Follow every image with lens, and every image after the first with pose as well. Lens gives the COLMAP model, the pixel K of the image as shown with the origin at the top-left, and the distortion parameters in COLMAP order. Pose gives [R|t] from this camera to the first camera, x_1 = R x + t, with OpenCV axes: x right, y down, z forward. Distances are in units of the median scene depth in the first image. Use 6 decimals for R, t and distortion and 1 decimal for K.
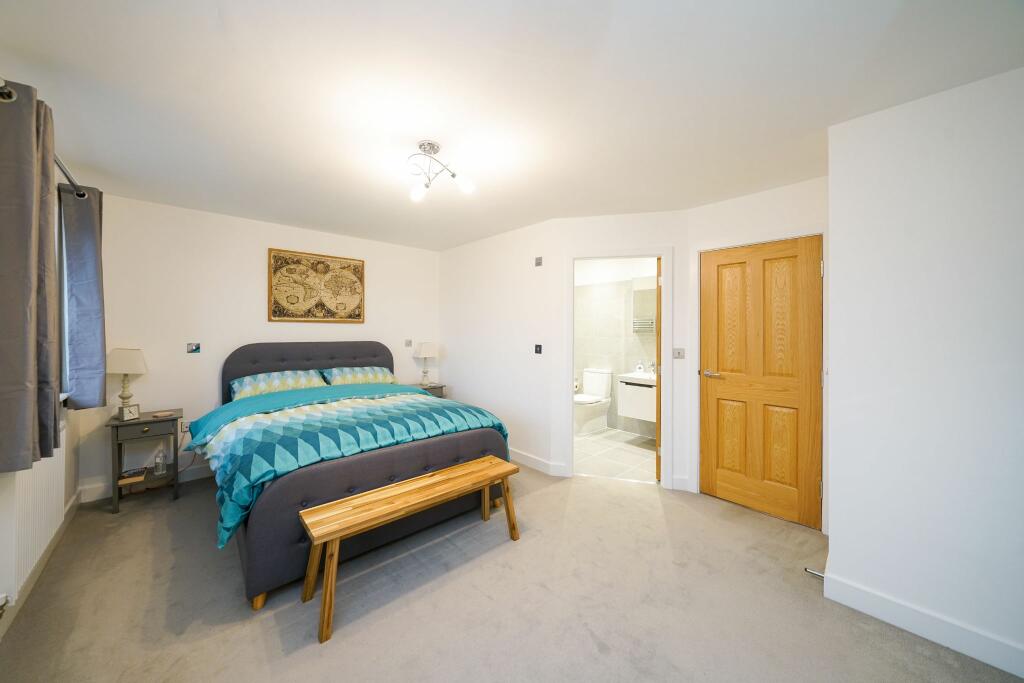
lens RADIAL K [[344.5, 0, 511.9], [0, 344.5, 327.8], [0, 0, 1]] dist [0.000095, 0.000008]
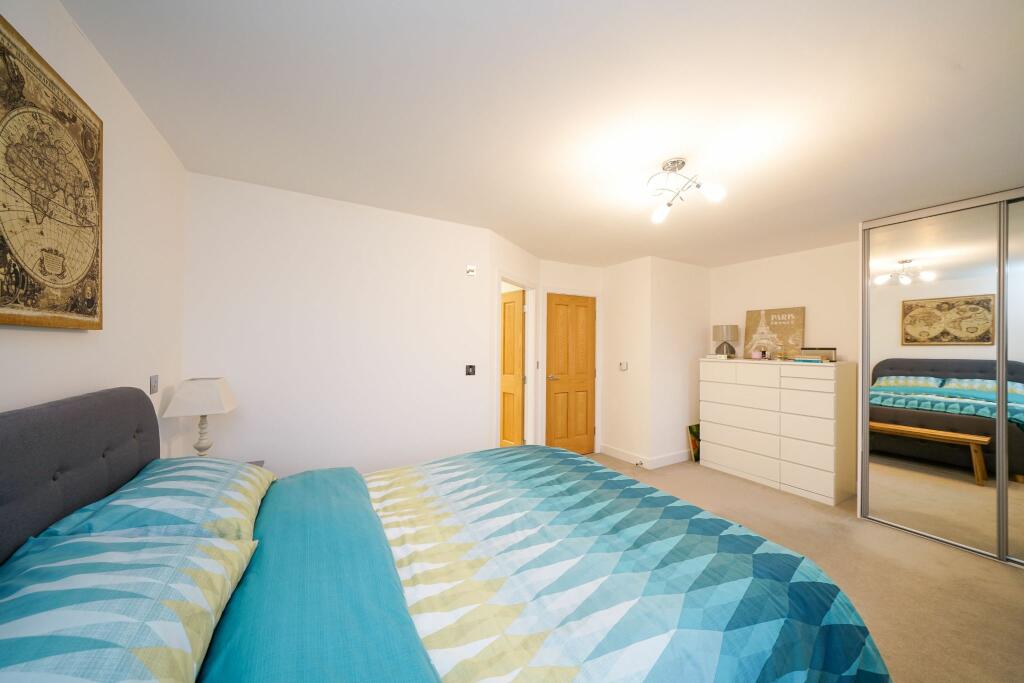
lens RADIAL K [[353.0, 0, 509.8], [0, 353.0, 343.5], [0, 0, 1]] dist [0.000007, 0.000048]
pose [[0.222960, 0.004088, 0.974819, -0.802462], [-0.005288, 0.999982, -0.002984, -0.004063], [-0.974813, -0.004489, 0.222978, 0.727517]]
